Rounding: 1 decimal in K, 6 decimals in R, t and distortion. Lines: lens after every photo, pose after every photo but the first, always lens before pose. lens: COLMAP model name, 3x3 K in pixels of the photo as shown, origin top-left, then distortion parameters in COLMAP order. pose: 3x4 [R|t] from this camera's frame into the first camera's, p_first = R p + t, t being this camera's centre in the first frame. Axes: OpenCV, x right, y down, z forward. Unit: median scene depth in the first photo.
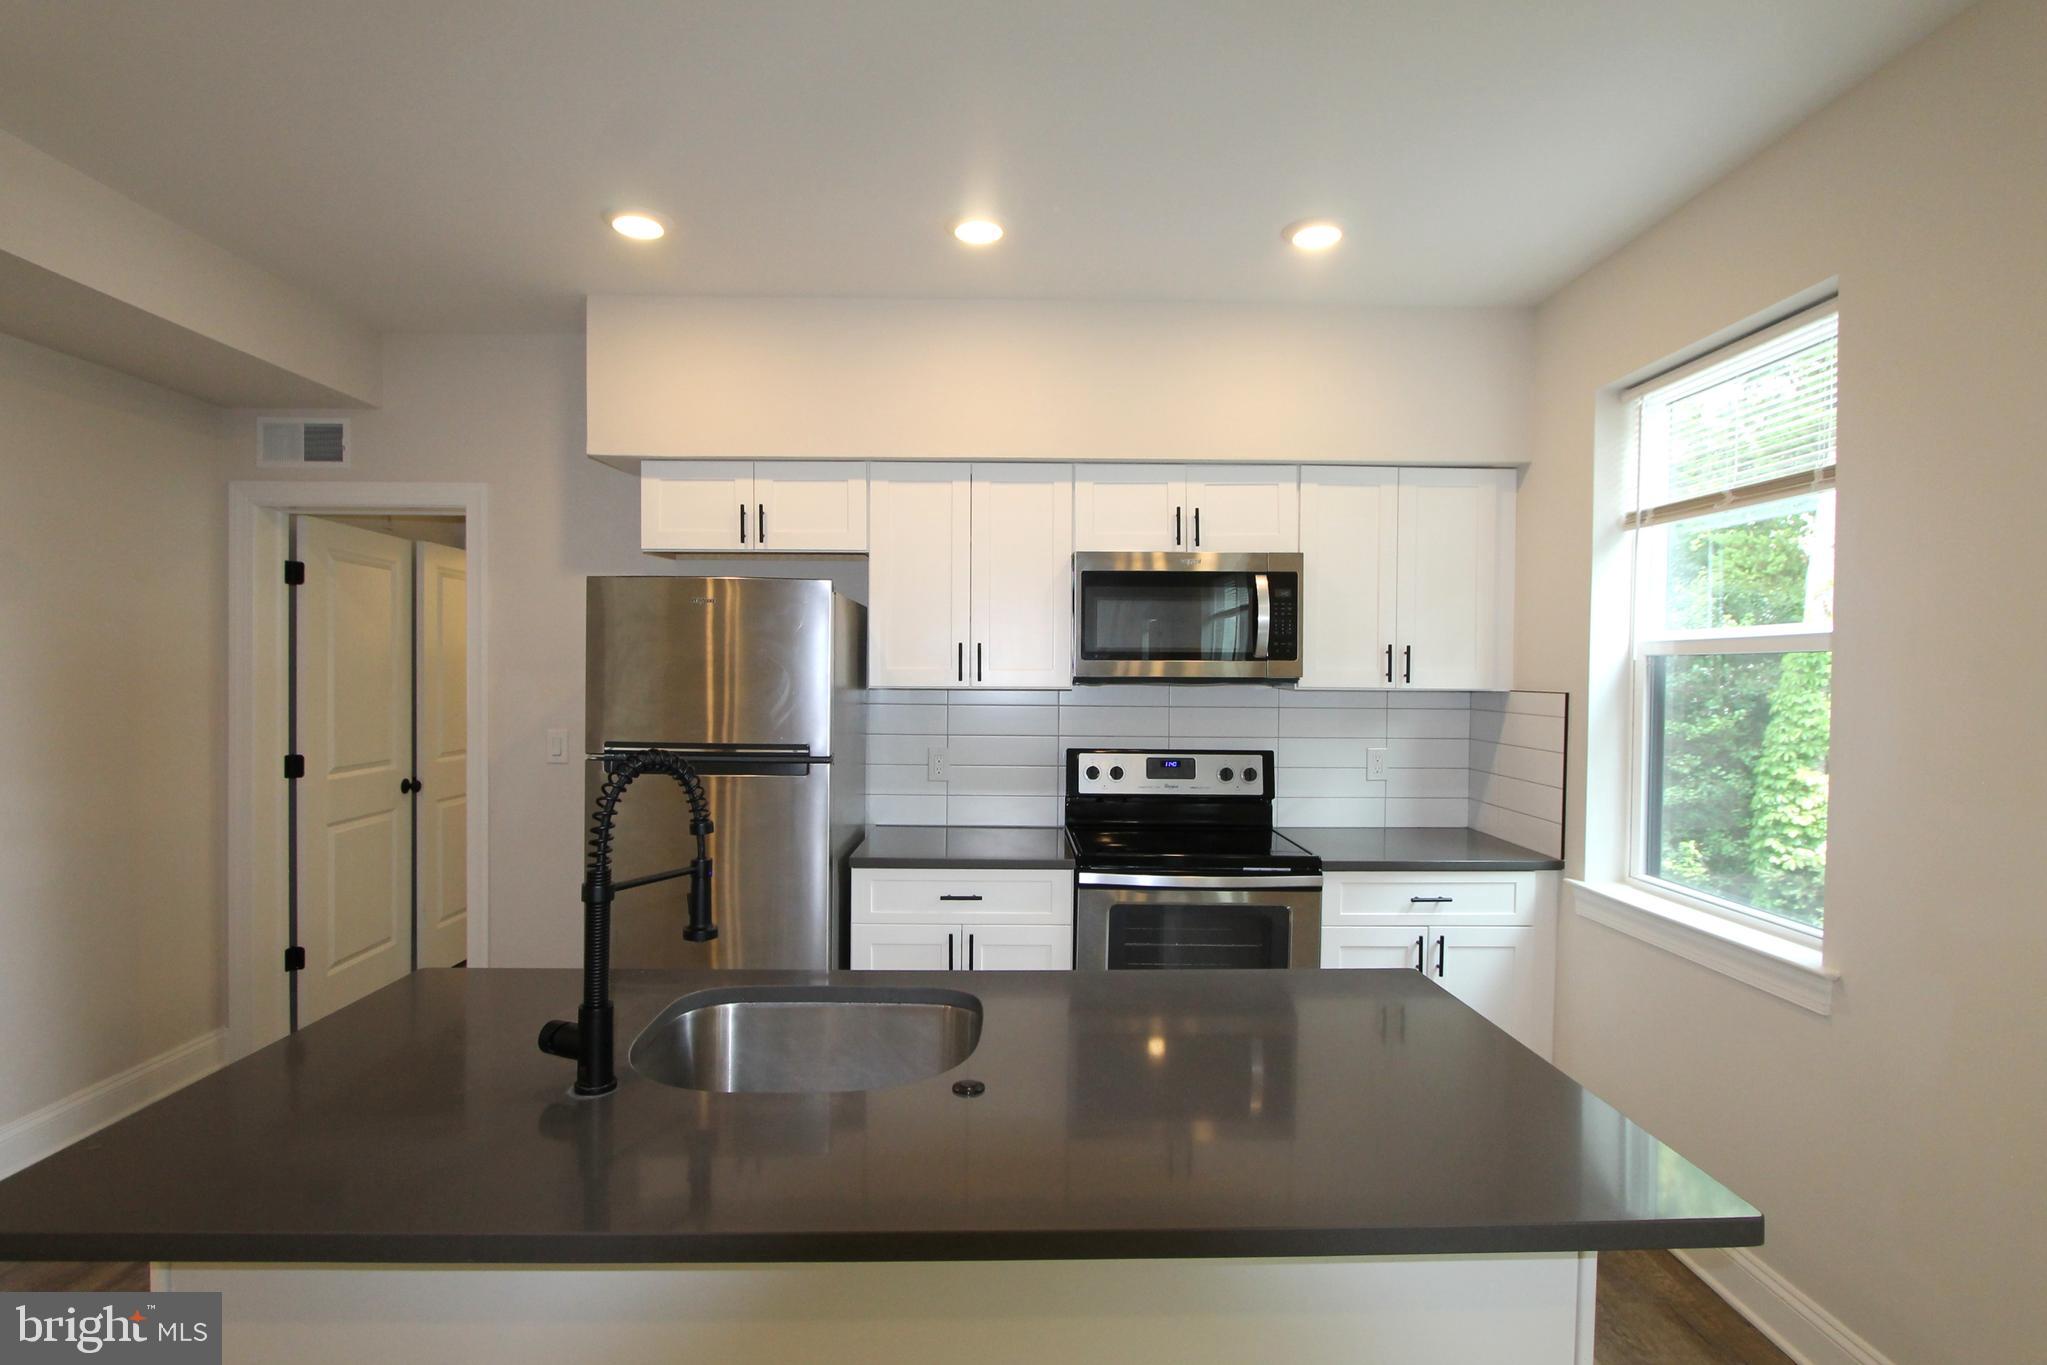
lens RADIAL K [[1001.2, 0, 1030.3], [0, 1001.2, 689.7], [0, 0, 1]] dist [-0.015157, 0.000088]
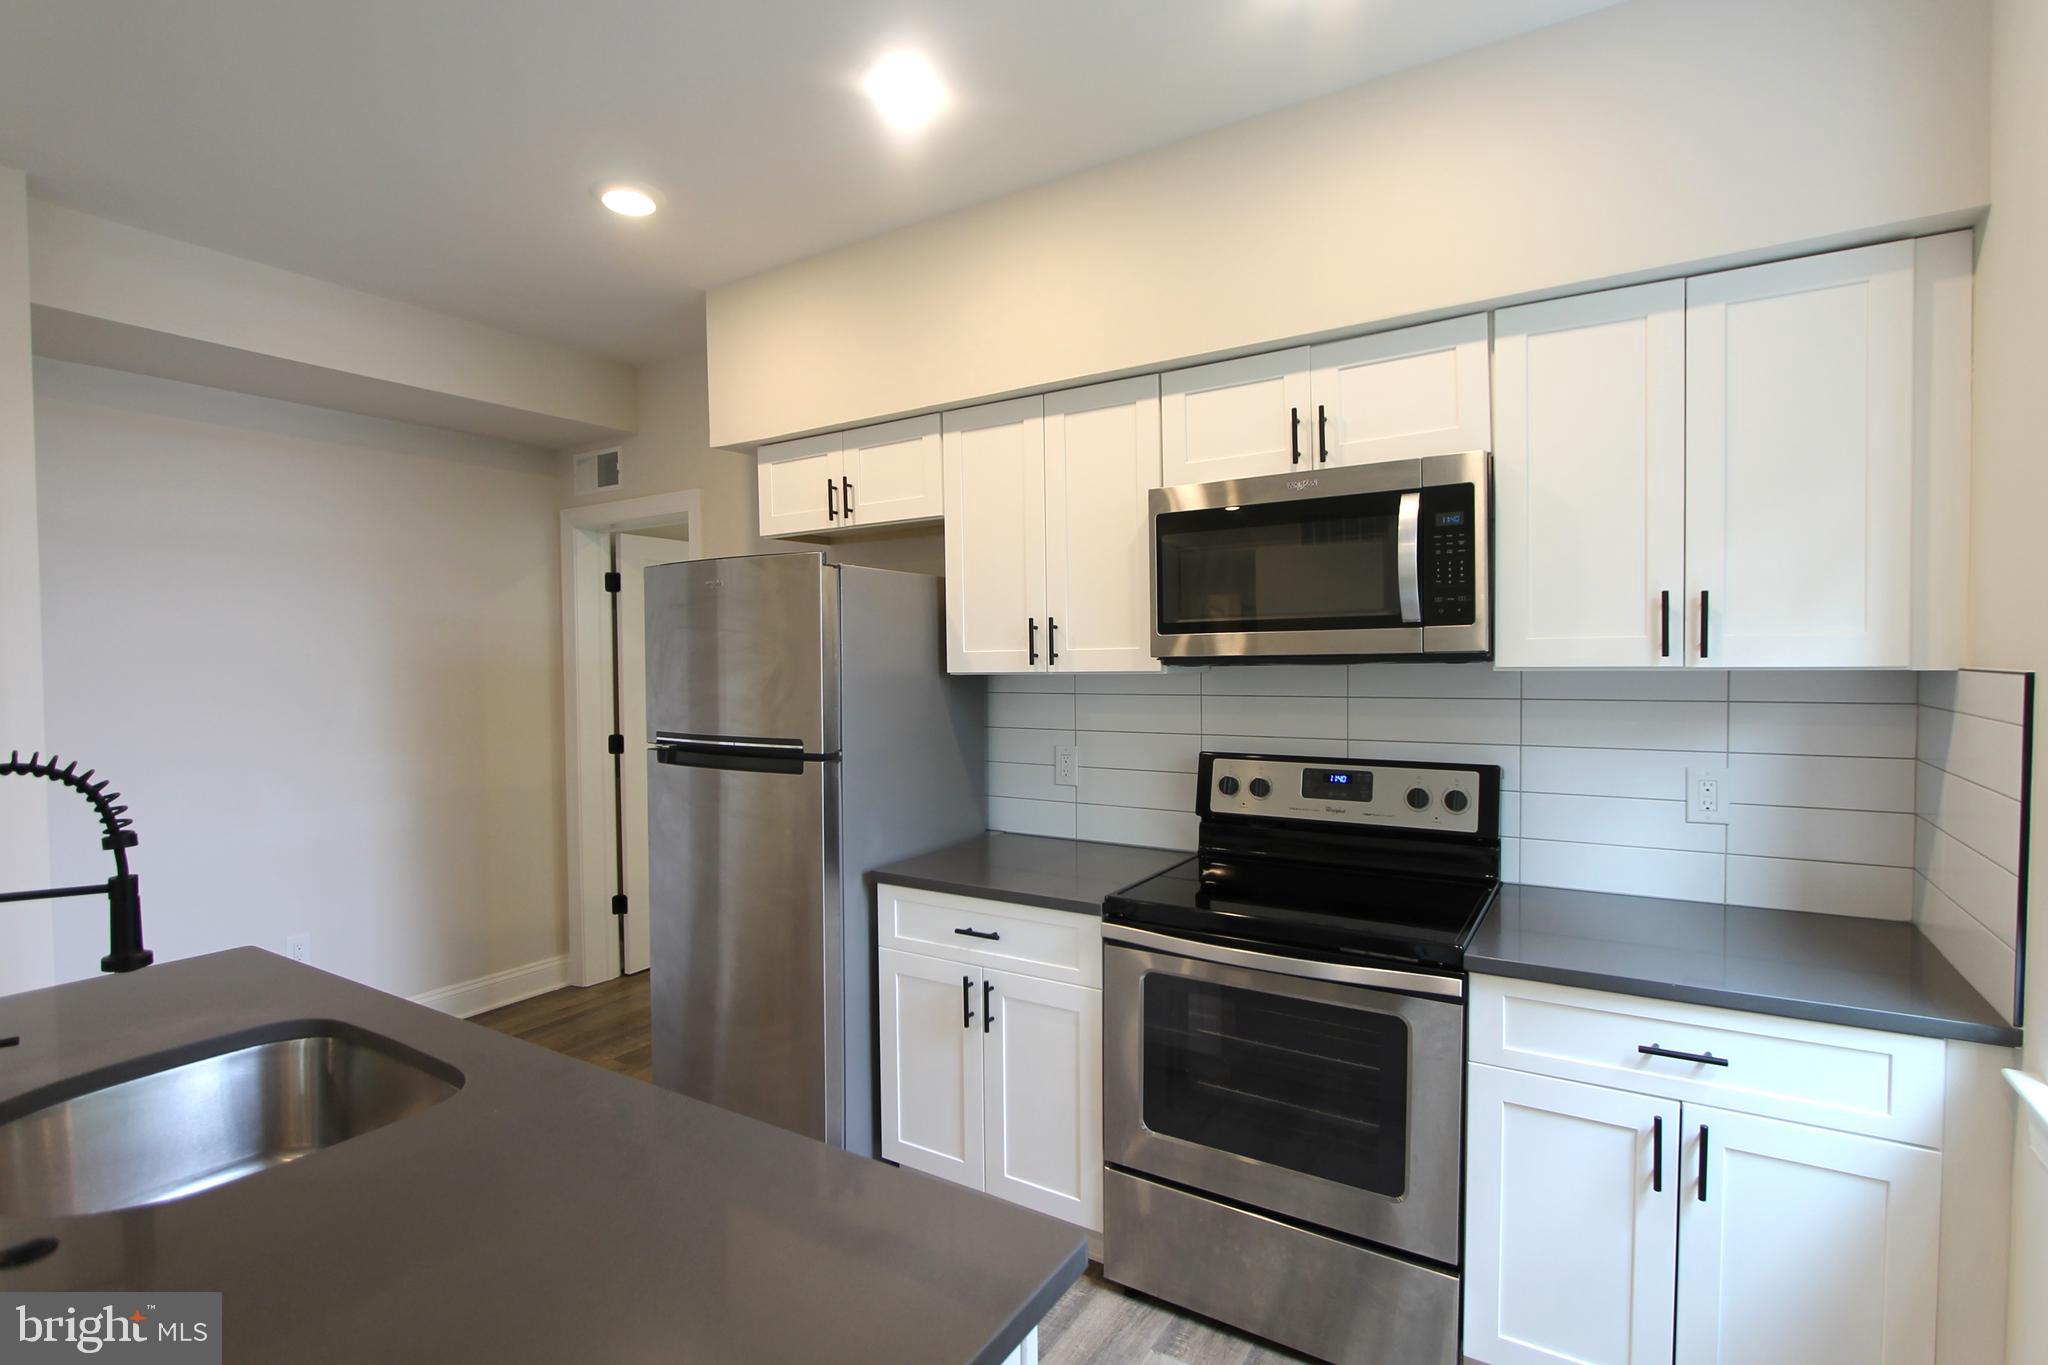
lens RADIAL K [[974.0, 0, 1033.7], [0, 974.0, 687.4], [0, 0, 1]] dist [-0.012470, 0.000085]
pose [[0.835631, -0.001765, -0.549288, 0.362315], [0.009096, 0.999902, 0.010626, 0.000899], [0.549216, -0.013876, 0.835565, 0.336486]]
